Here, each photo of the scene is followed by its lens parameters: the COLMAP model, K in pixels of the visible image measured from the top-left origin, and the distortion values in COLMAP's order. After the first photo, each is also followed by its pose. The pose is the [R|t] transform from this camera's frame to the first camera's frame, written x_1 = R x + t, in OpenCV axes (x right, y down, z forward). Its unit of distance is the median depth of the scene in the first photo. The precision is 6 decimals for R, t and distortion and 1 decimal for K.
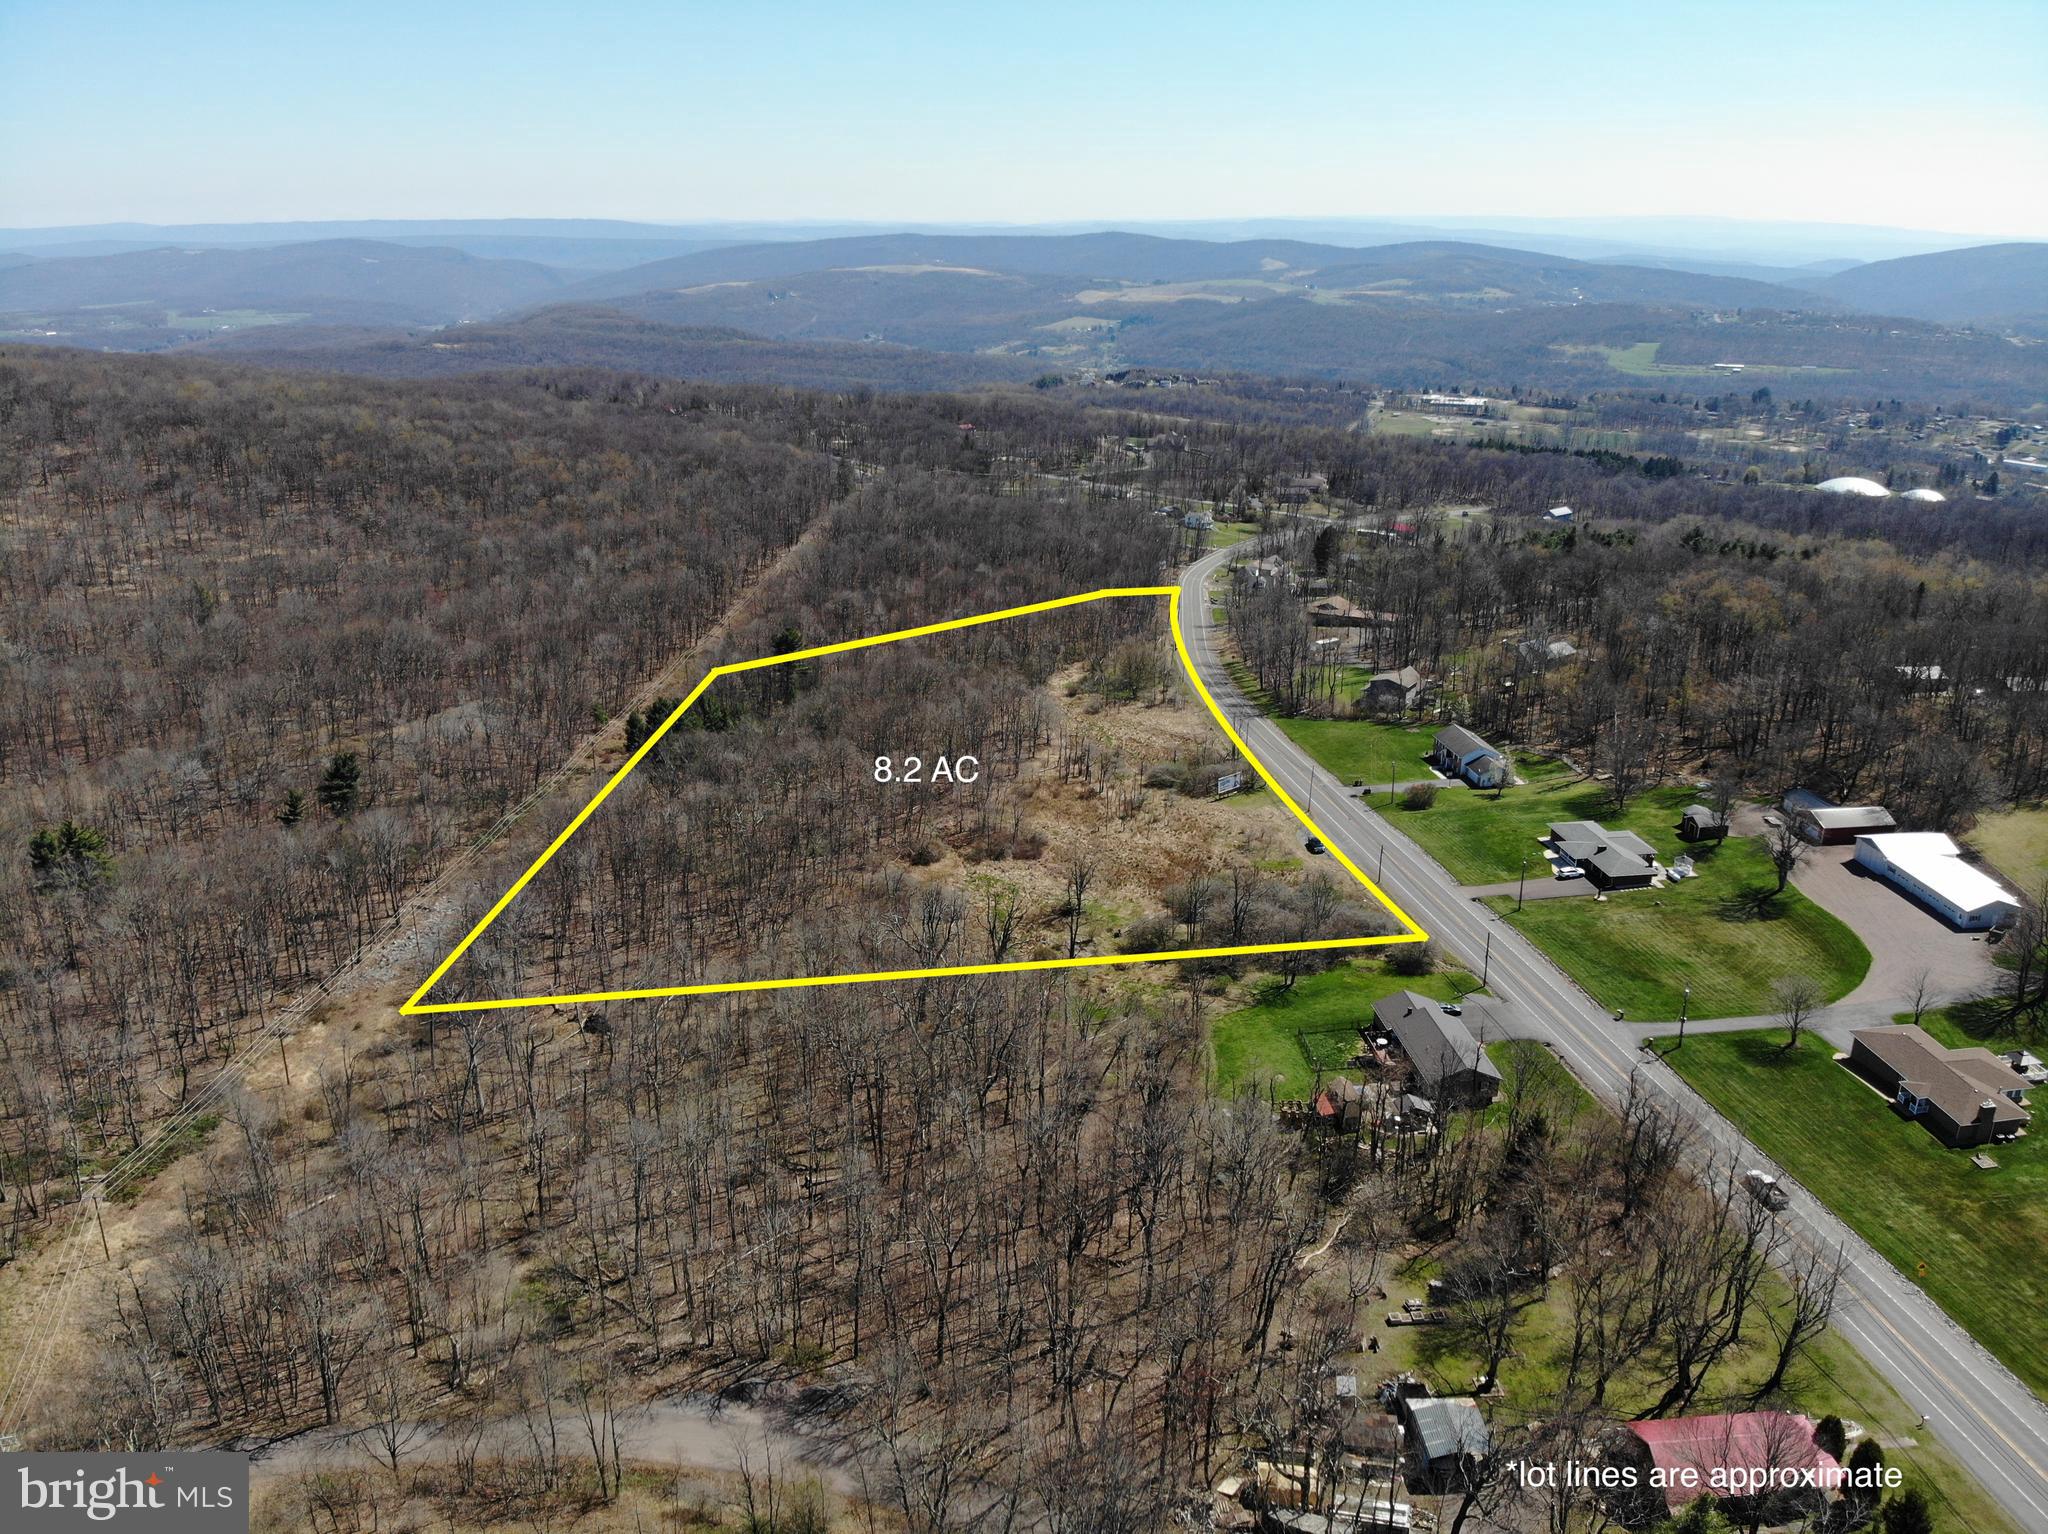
lens RADIAL K [[1515.6, 0, 1027.3], [0, 1515.6, 774.3], [0, 0, 1]] dist [0.056631, -0.165449]
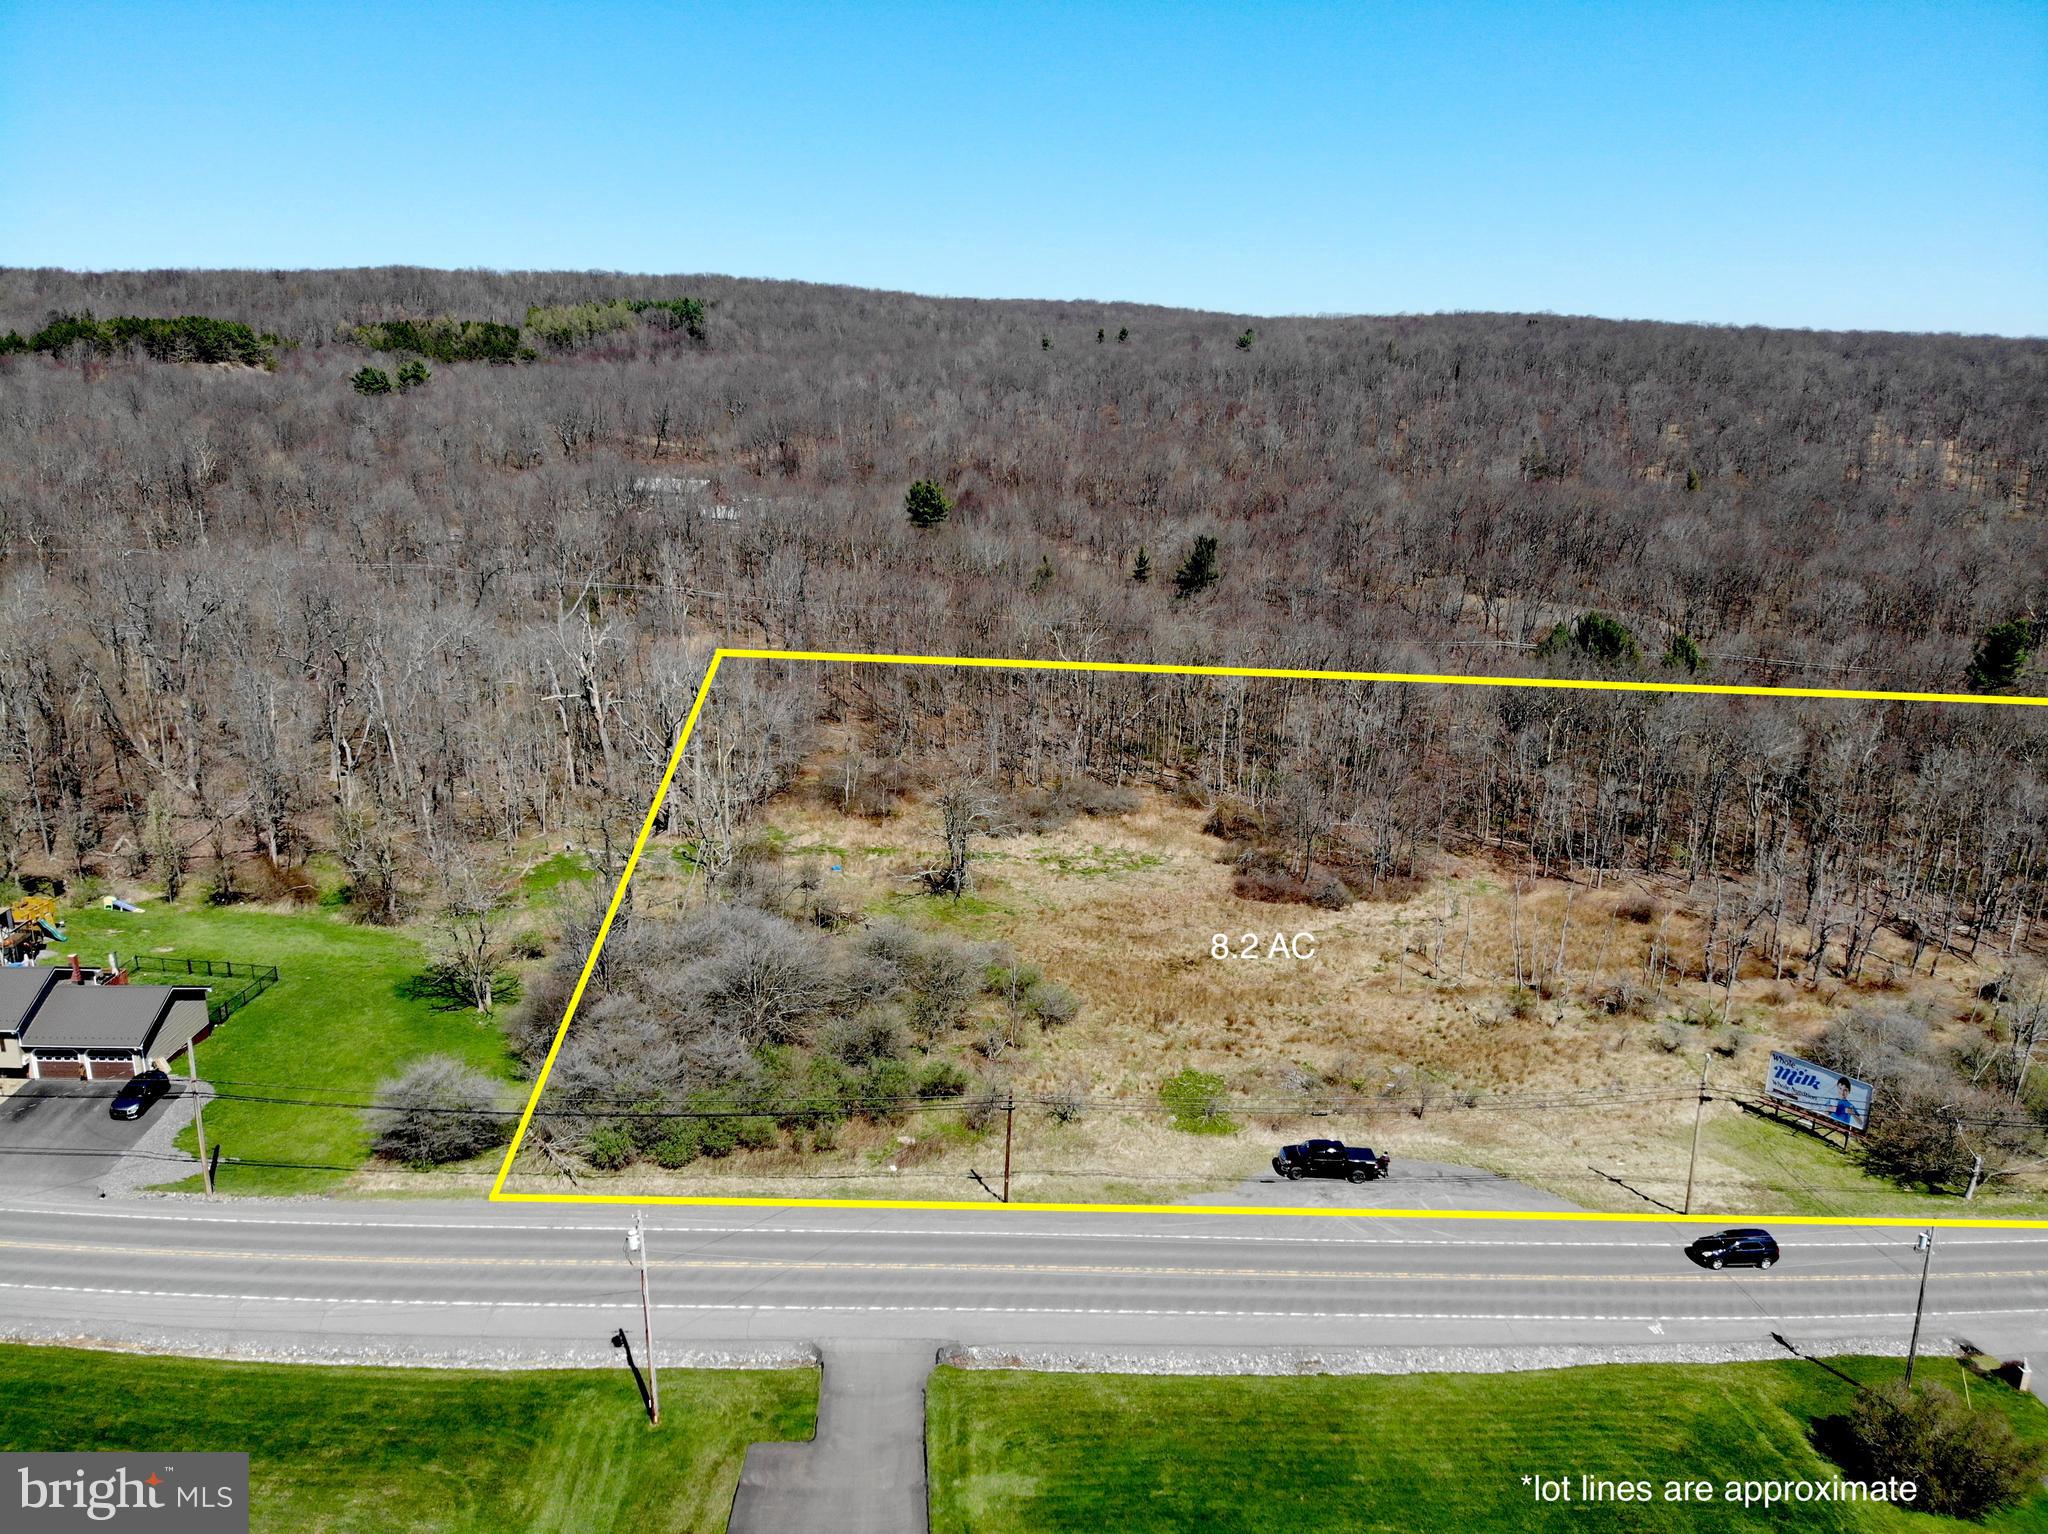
lens RADIAL K [[1515.6, 0, 1011.6], [0, 1515.6, 732.8], [0, 0, 1]] dist [0.056631, -0.165449]
pose [[-0.078284, 0.230956, -0.969810, 0.381985], [-0.351580, 0.903898, 0.243639, -0.069504], [0.932879, 0.360039, 0.010439, 0.717484]]
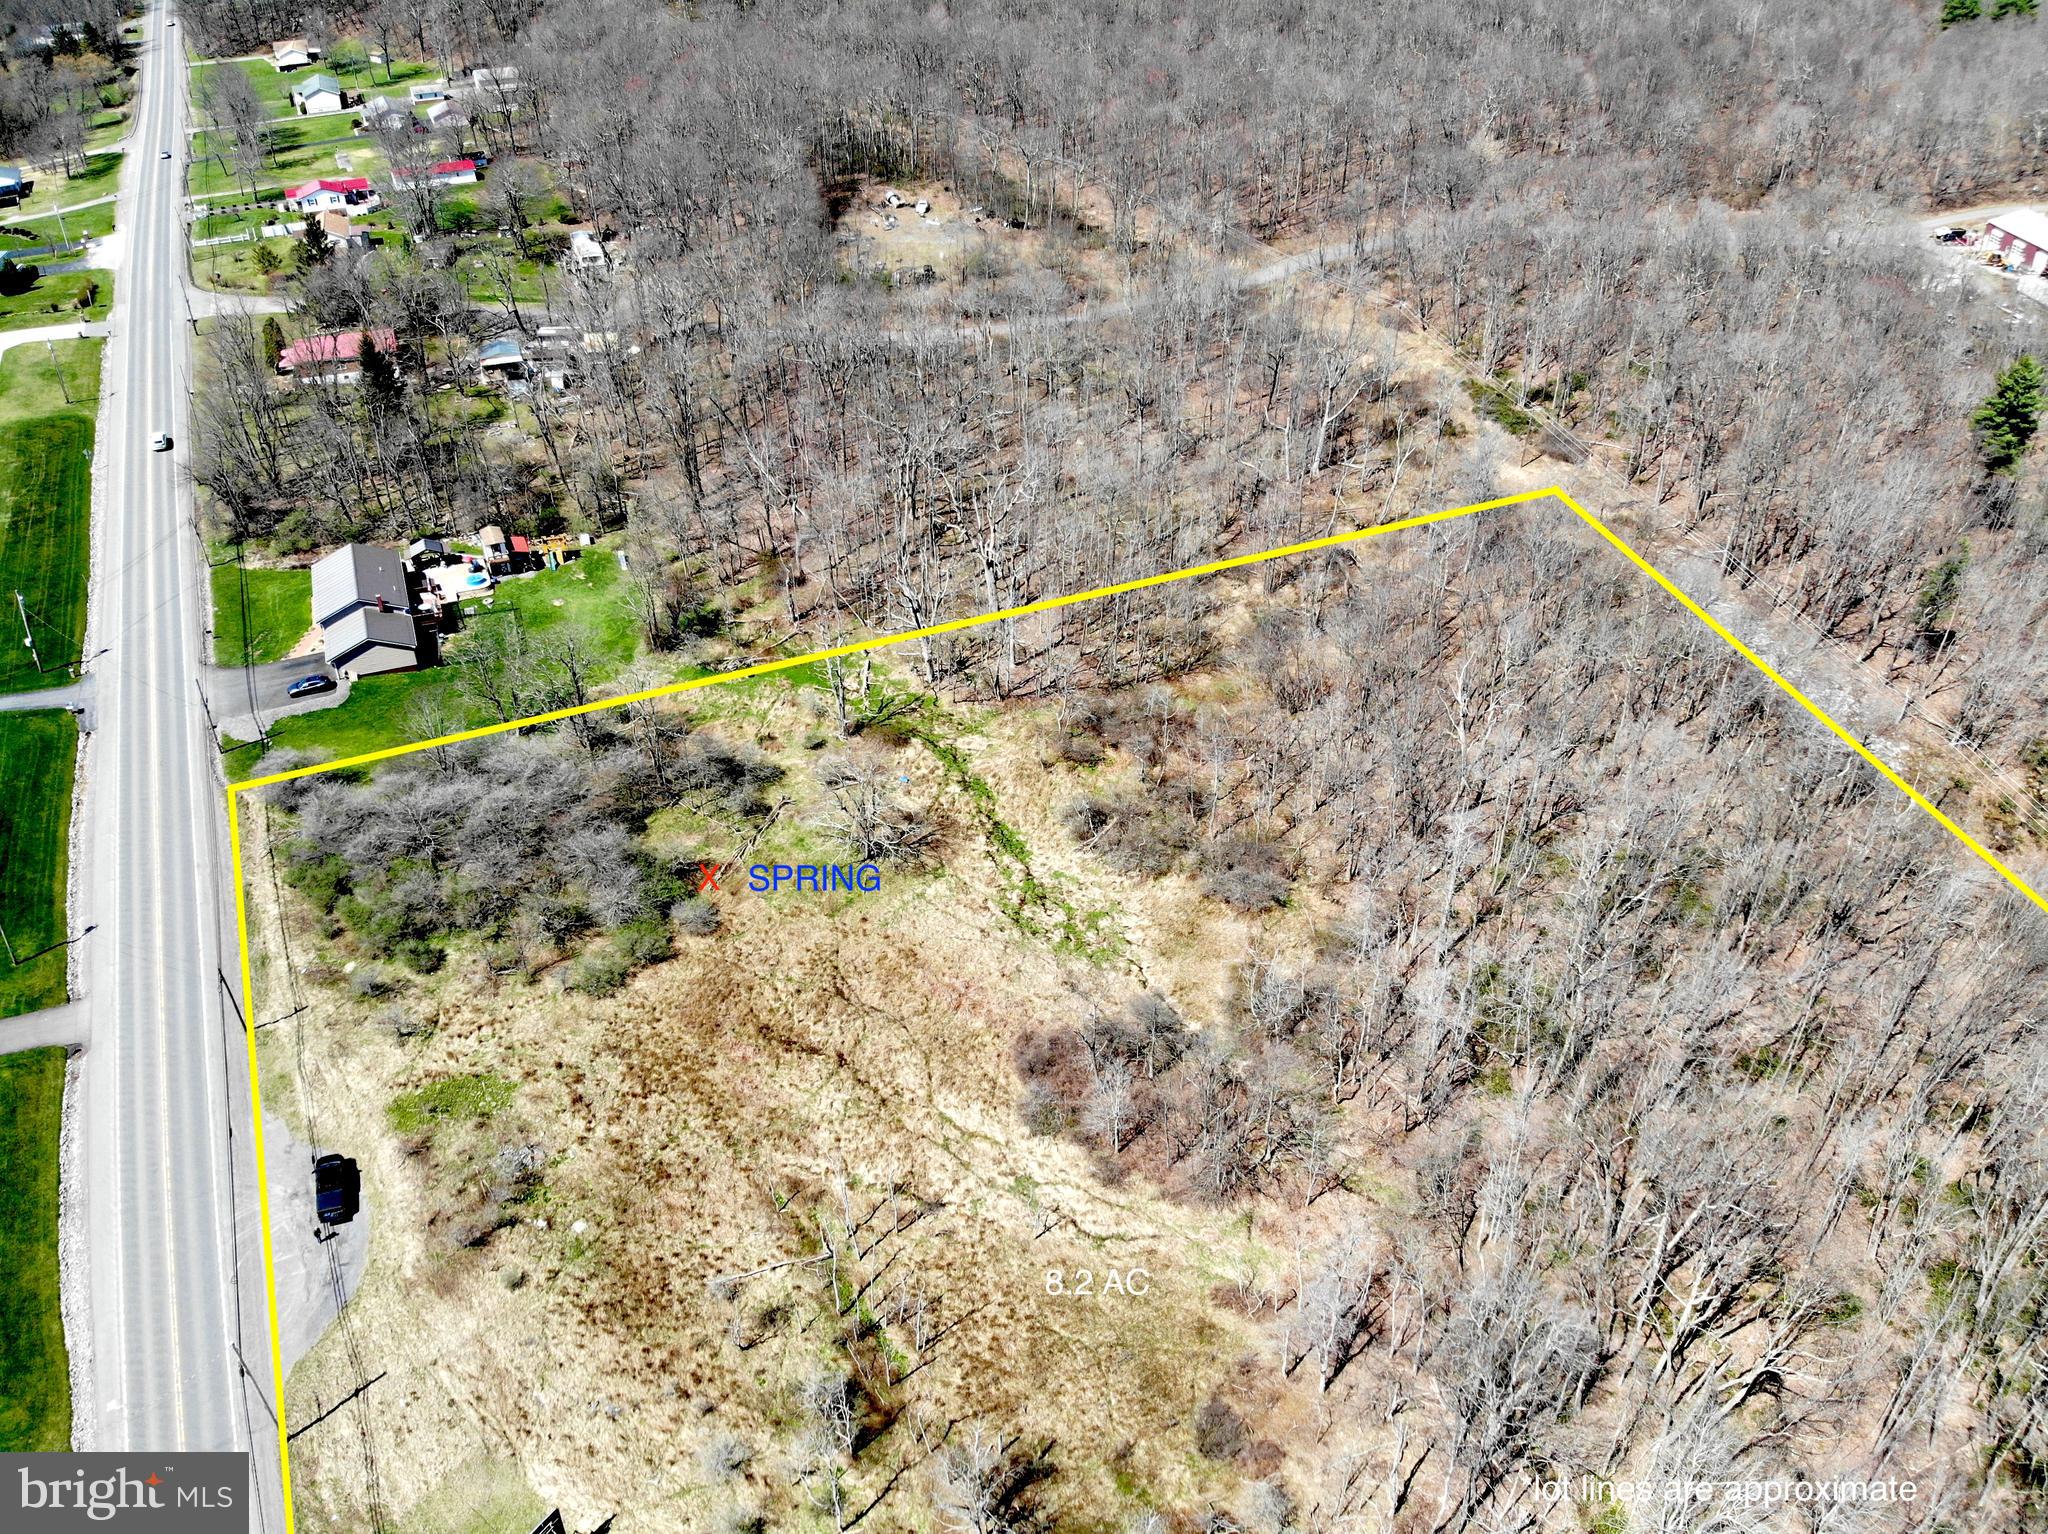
lens RADIAL K [[1515.6, 0, 1028.2], [0, 1515.6, 742.6], [0, 0, 1]] dist [0.056631, -0.165449]
pose [[-0.956148, 0.165319, -0.241766, 0.076063], [-0.097007, 0.600119, 0.794007, -0.274563], [0.276352, 0.782641, -0.557765, 0.933740]]
